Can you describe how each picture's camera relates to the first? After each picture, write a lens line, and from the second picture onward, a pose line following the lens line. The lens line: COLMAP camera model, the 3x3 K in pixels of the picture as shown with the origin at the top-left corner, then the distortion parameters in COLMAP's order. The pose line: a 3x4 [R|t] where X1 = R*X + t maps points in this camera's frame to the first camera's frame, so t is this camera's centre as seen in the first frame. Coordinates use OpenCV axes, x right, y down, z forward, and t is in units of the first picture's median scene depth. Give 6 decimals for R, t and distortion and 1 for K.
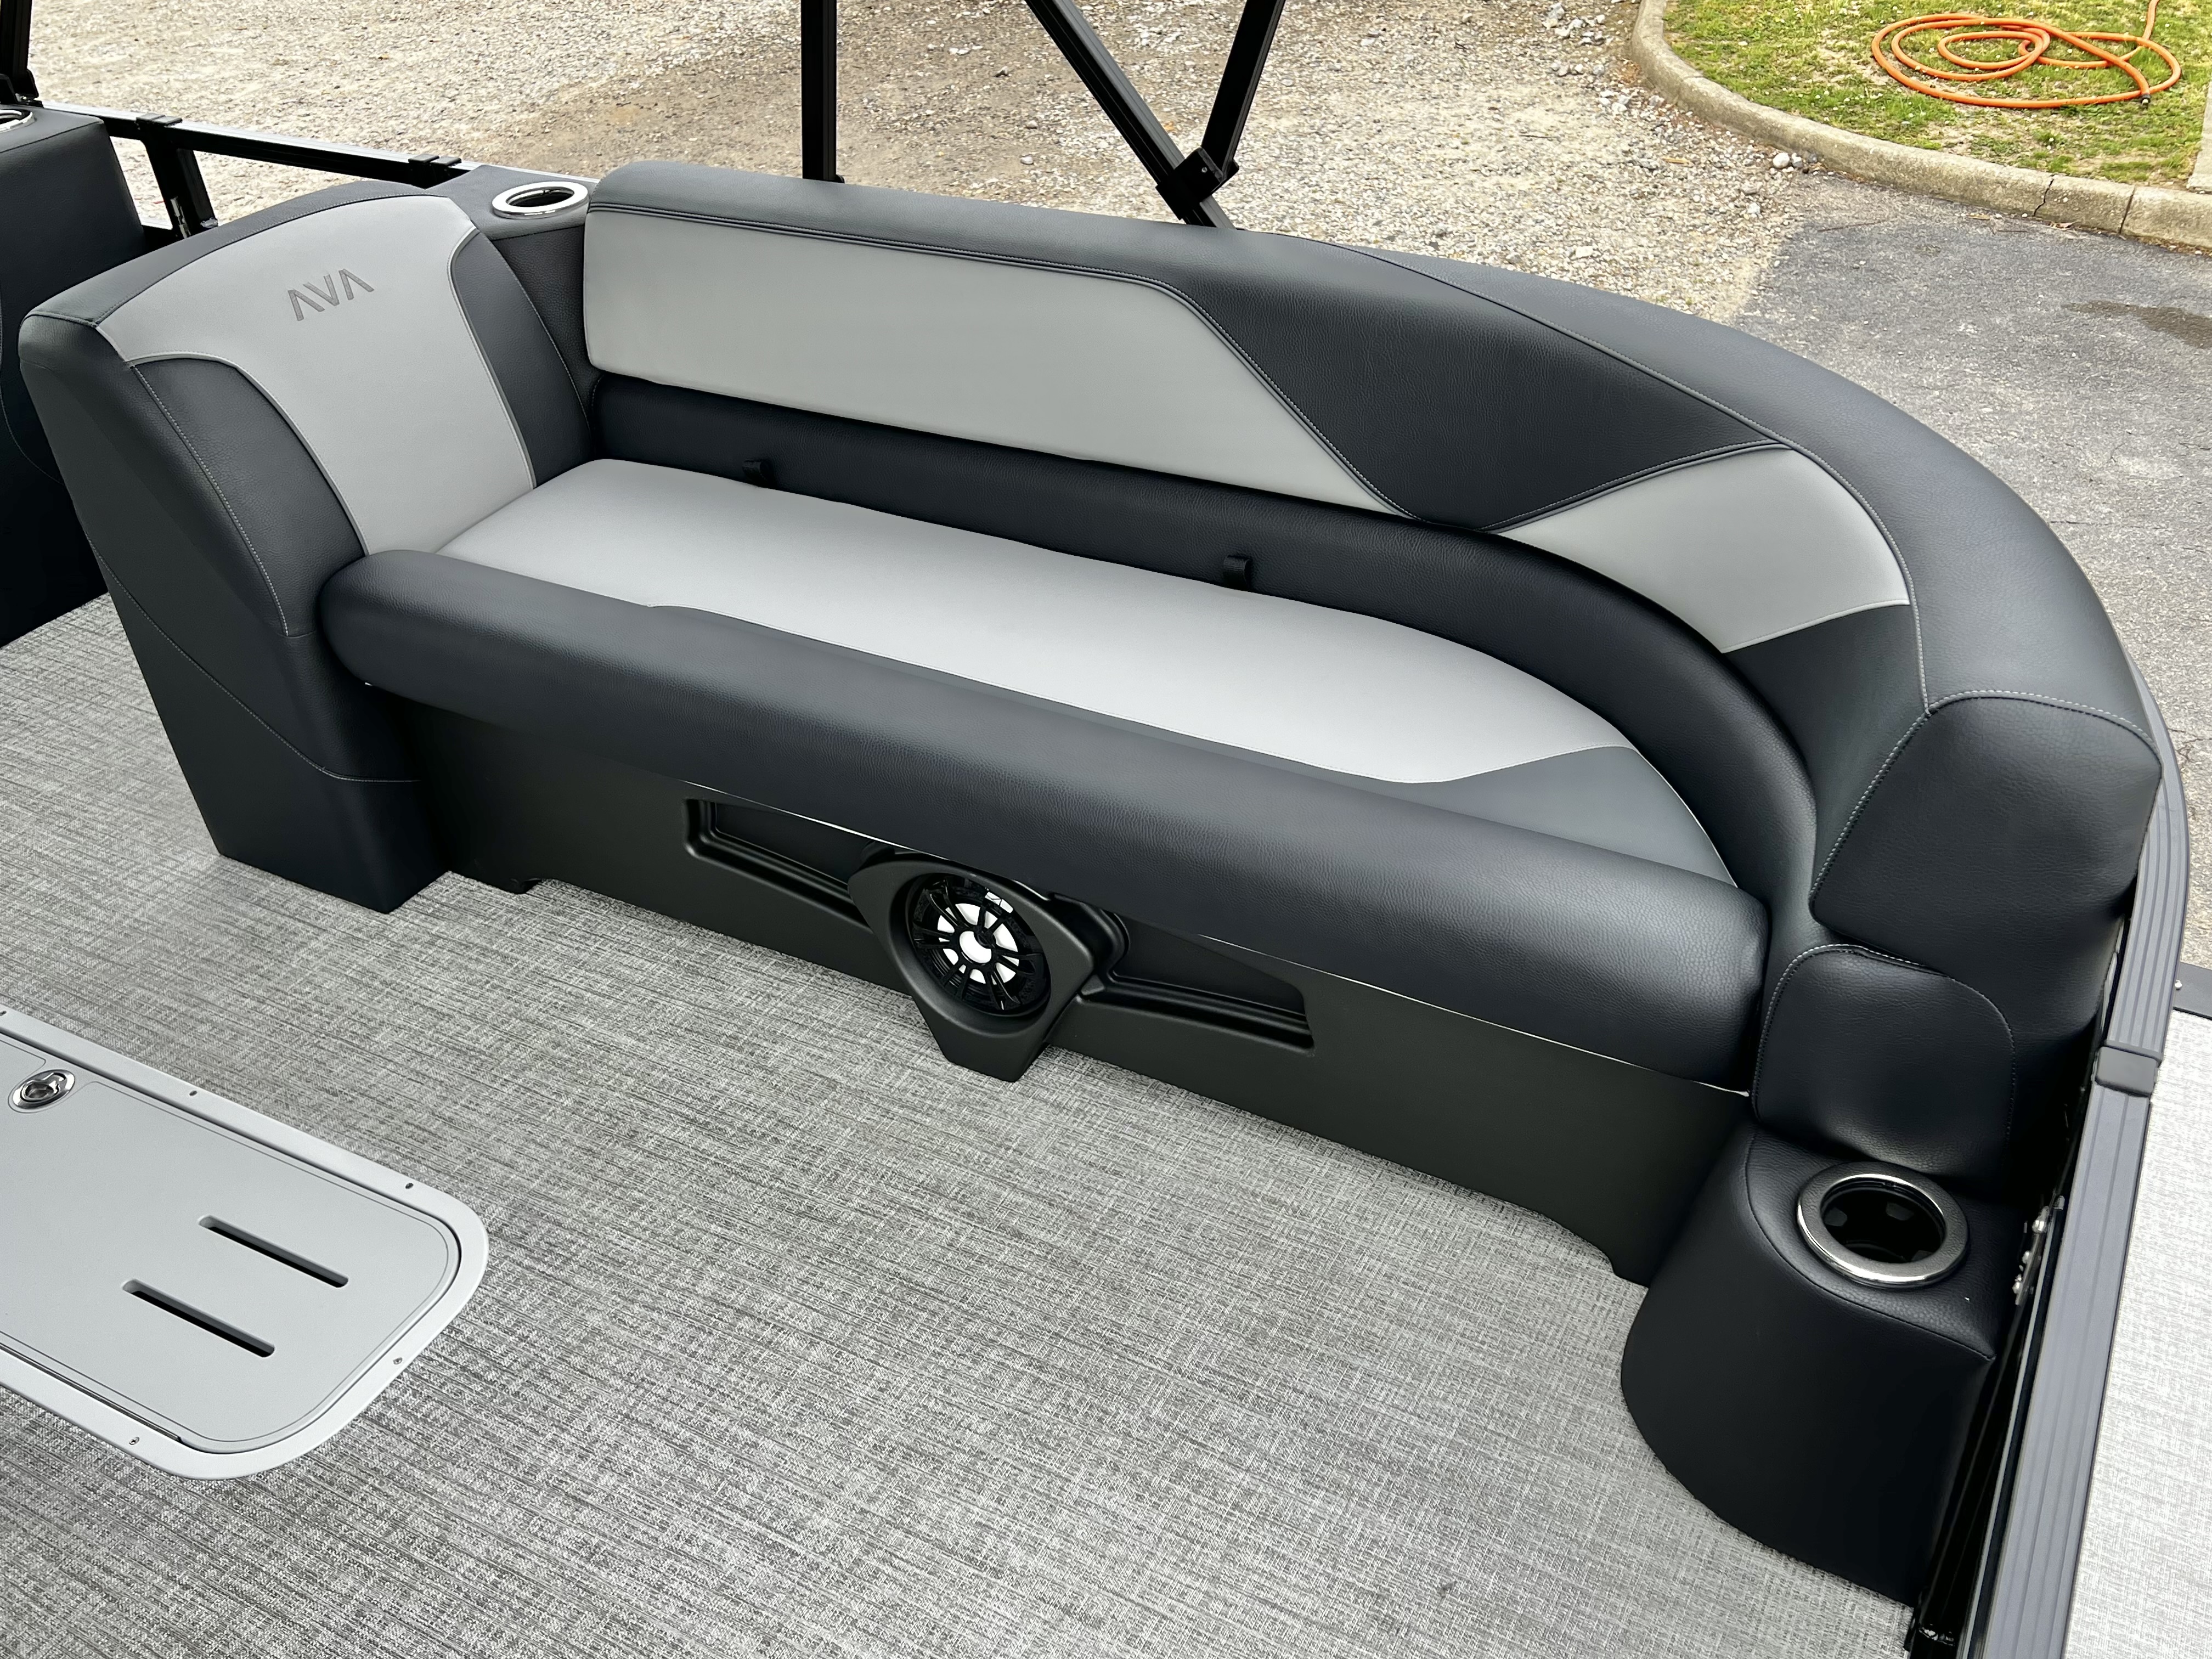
lens RADIAL K [[1927.0, 0, 1117.1], [0, 1927.0, 822.6], [0, 0, 1]] dist [0.032216, -0.011193]
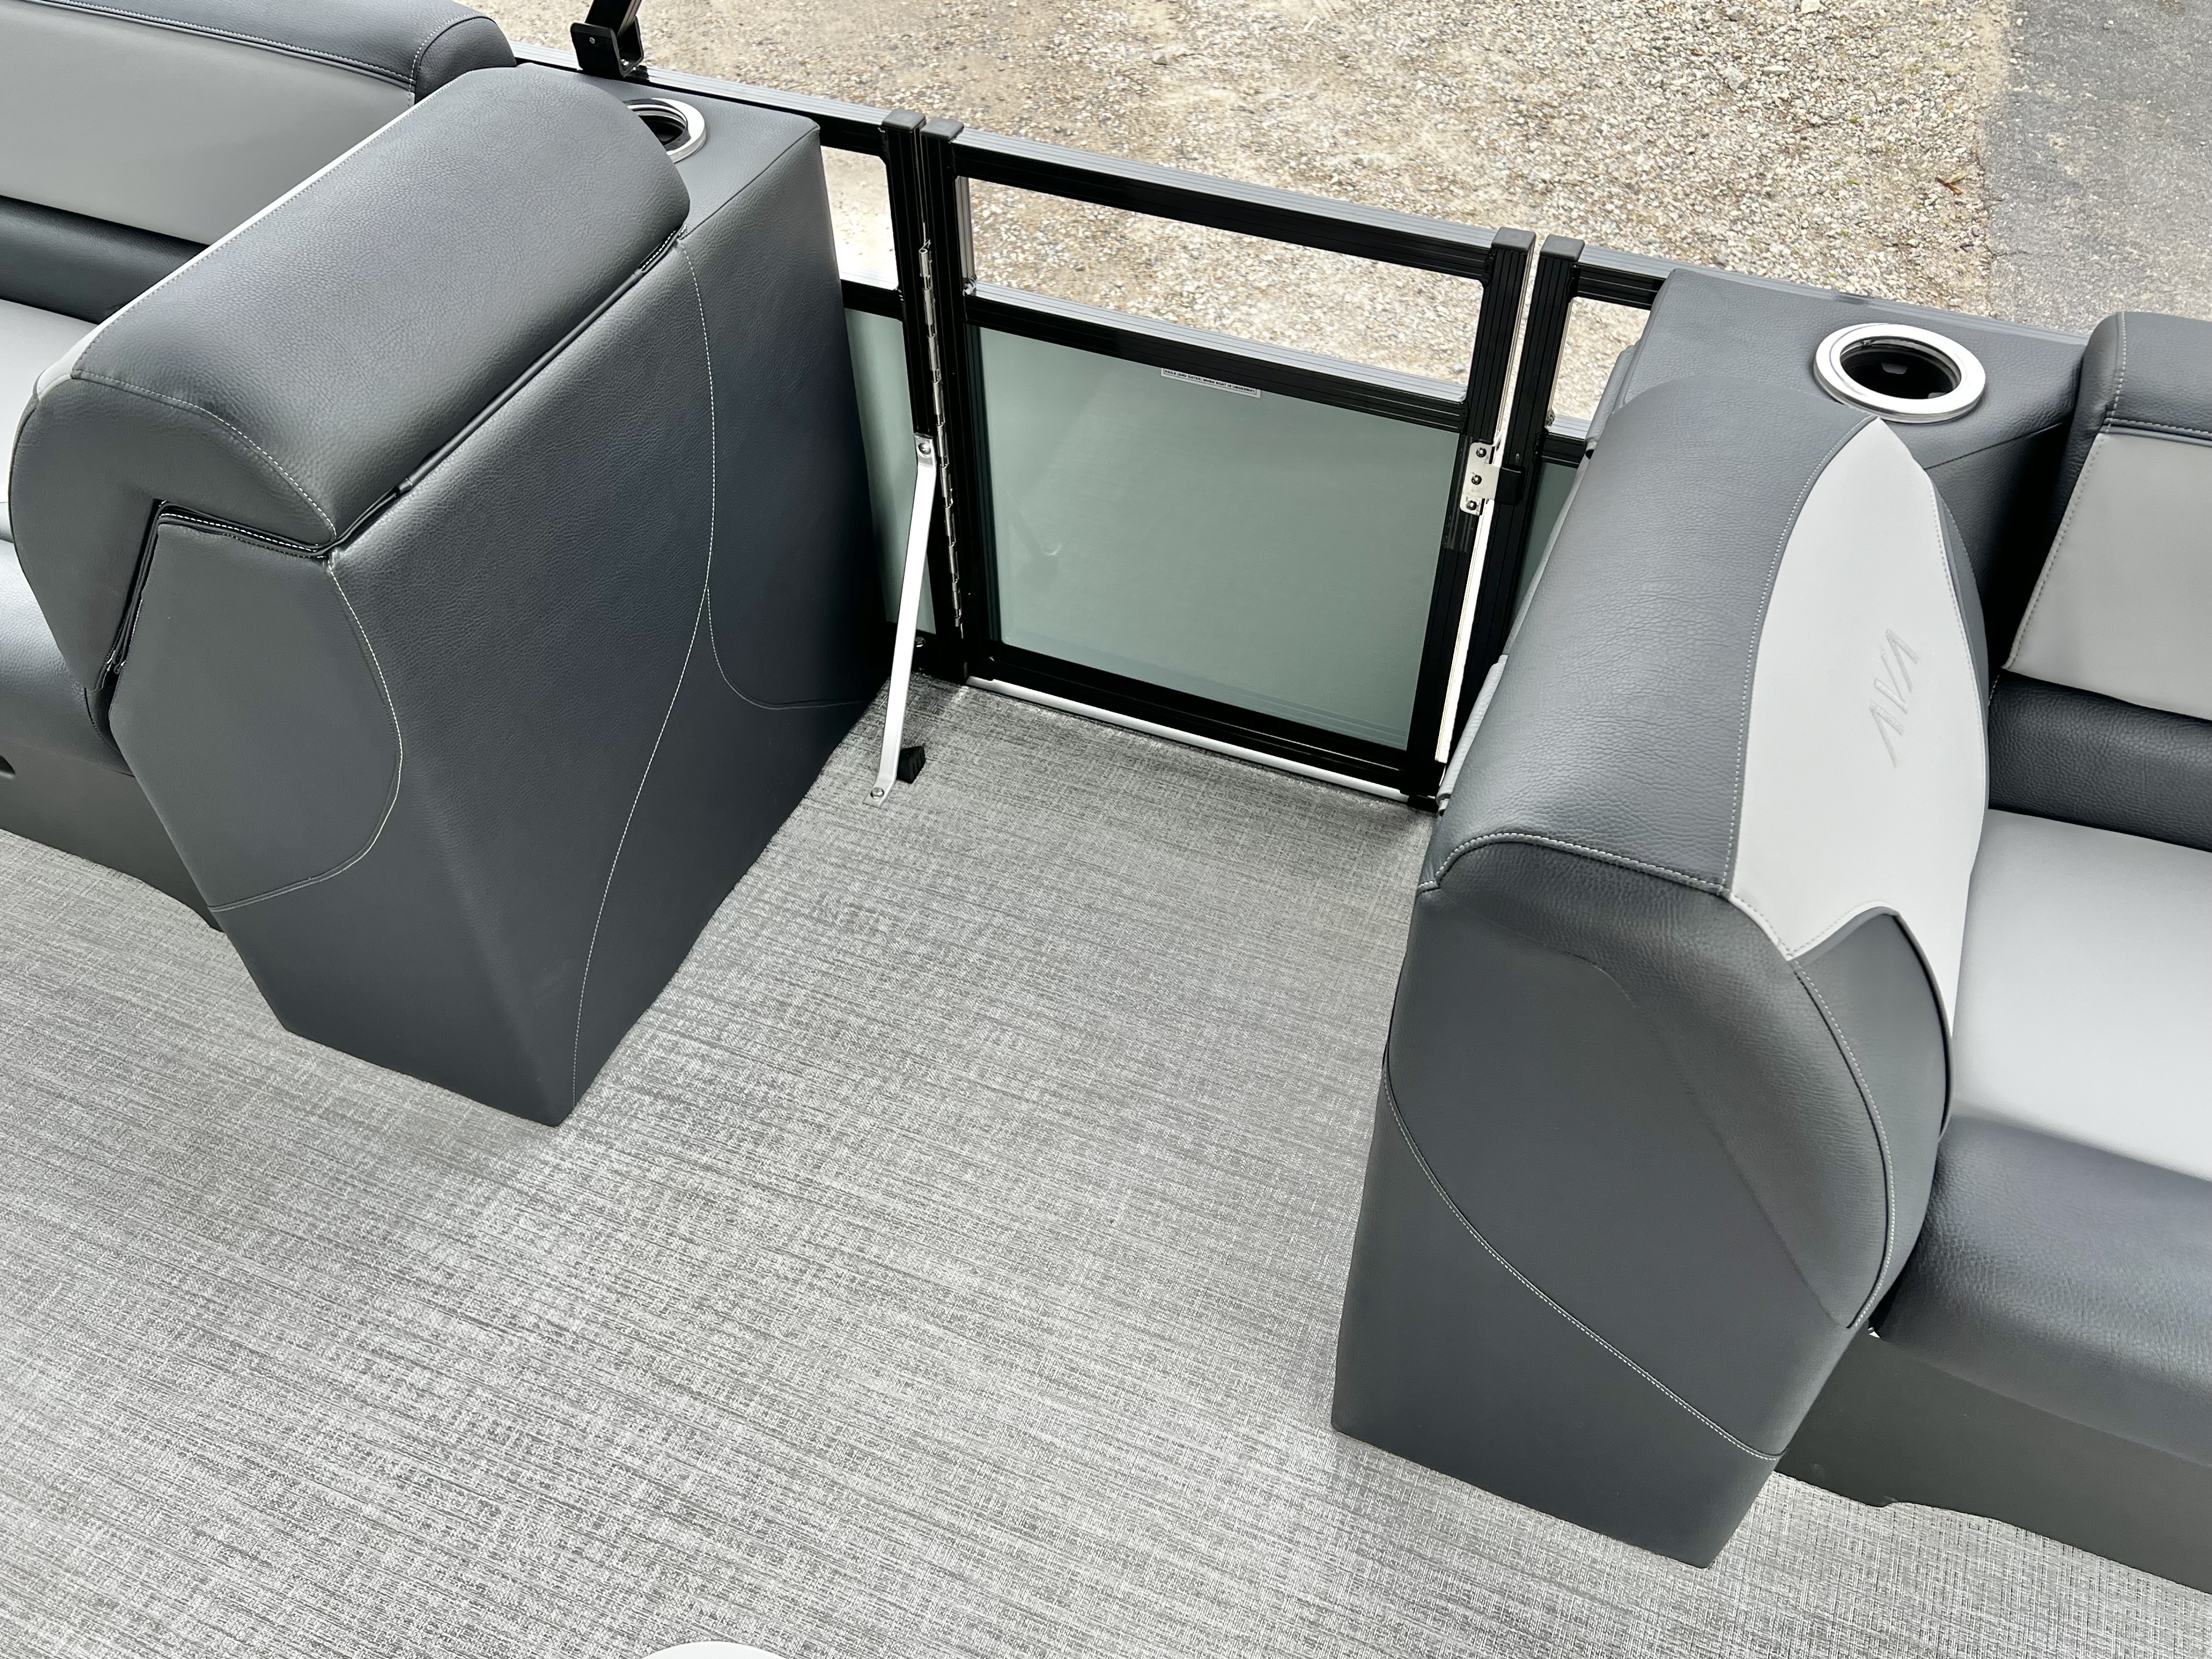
lens RADIAL K [[1792.6, 0, 1119.5], [0, 1792.6, 830.8], [0, 0, 1]] dist [0.048683, -0.056240]
pose [[0.991864, -0.053956, 0.115304, -0.714933], [0.030377, 0.979887, 0.197226, -0.358593], [-0.123626, -0.192118, 0.973554, 0.566860]]
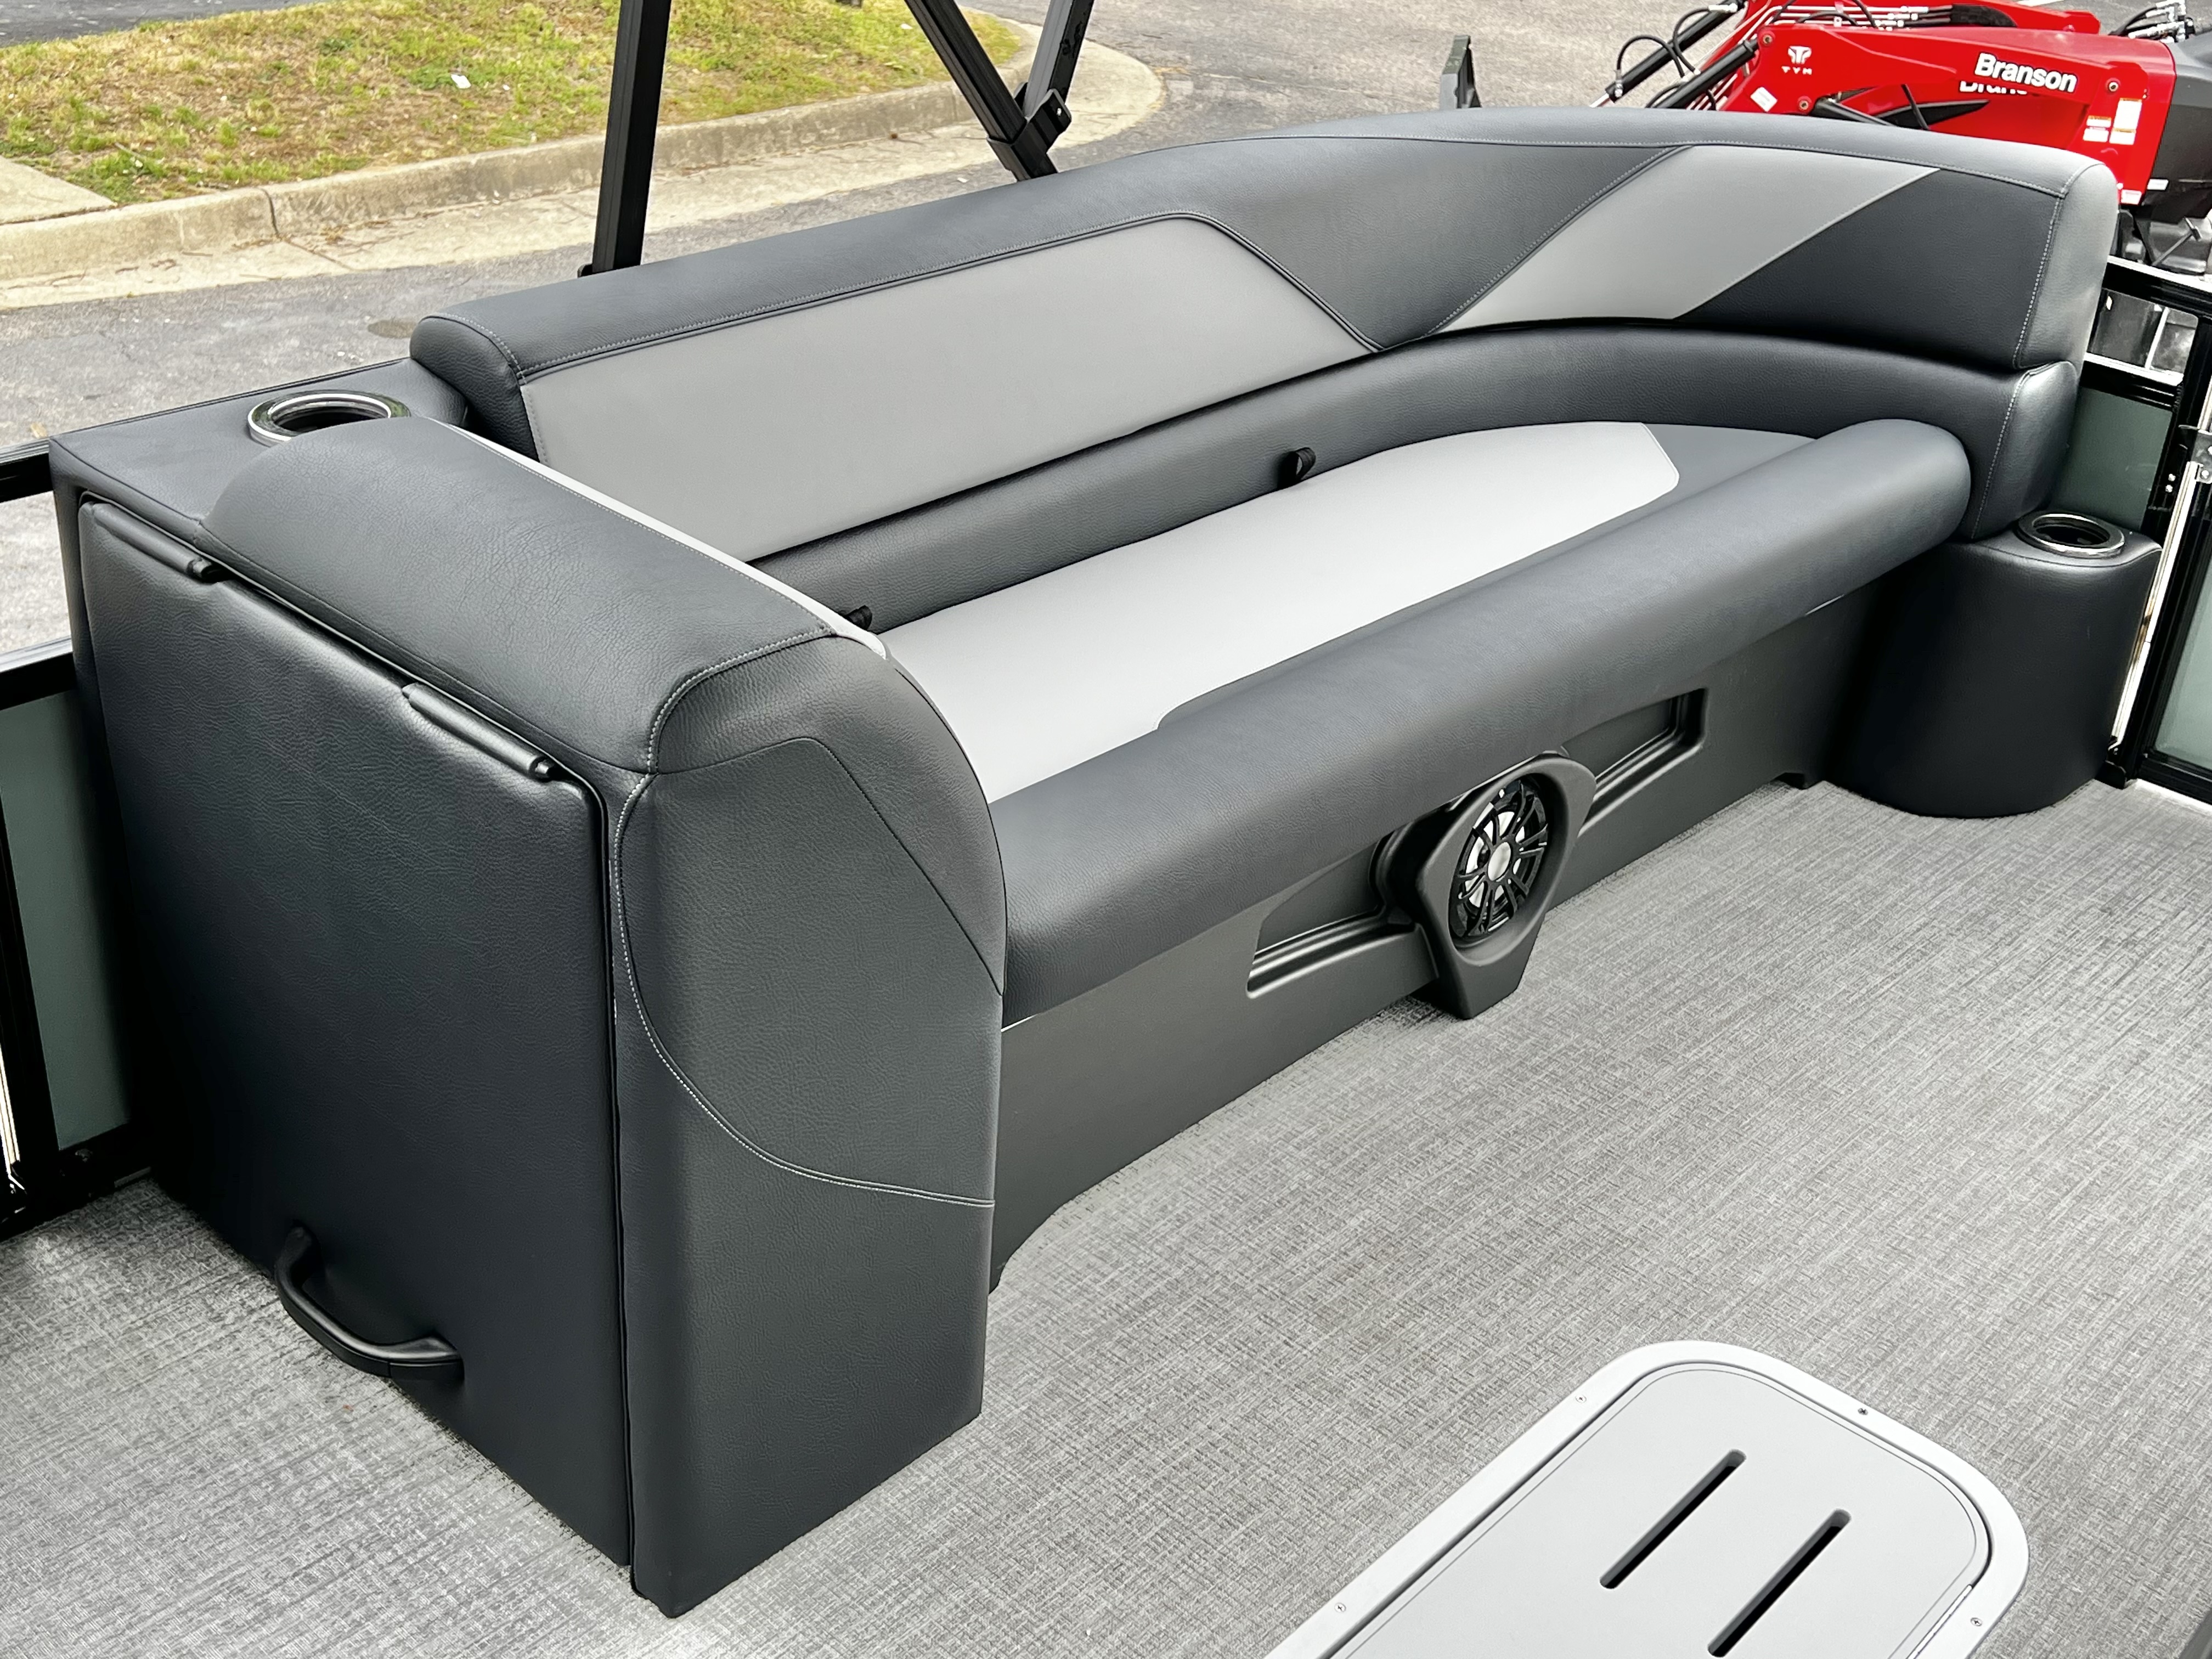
lens RADIAL K [[2561.2, 0, 1120.8], [0, 2561.2, 831.3], [0, 0, 1]] dist [0.026964, 0.026523]
pose [[0.230269, -0.405614, 0.884564, -1.198874], [0.504243, 0.827175, 0.248034, -0.346505], [-0.832295, 0.388920, 0.395001, 0.629267]]
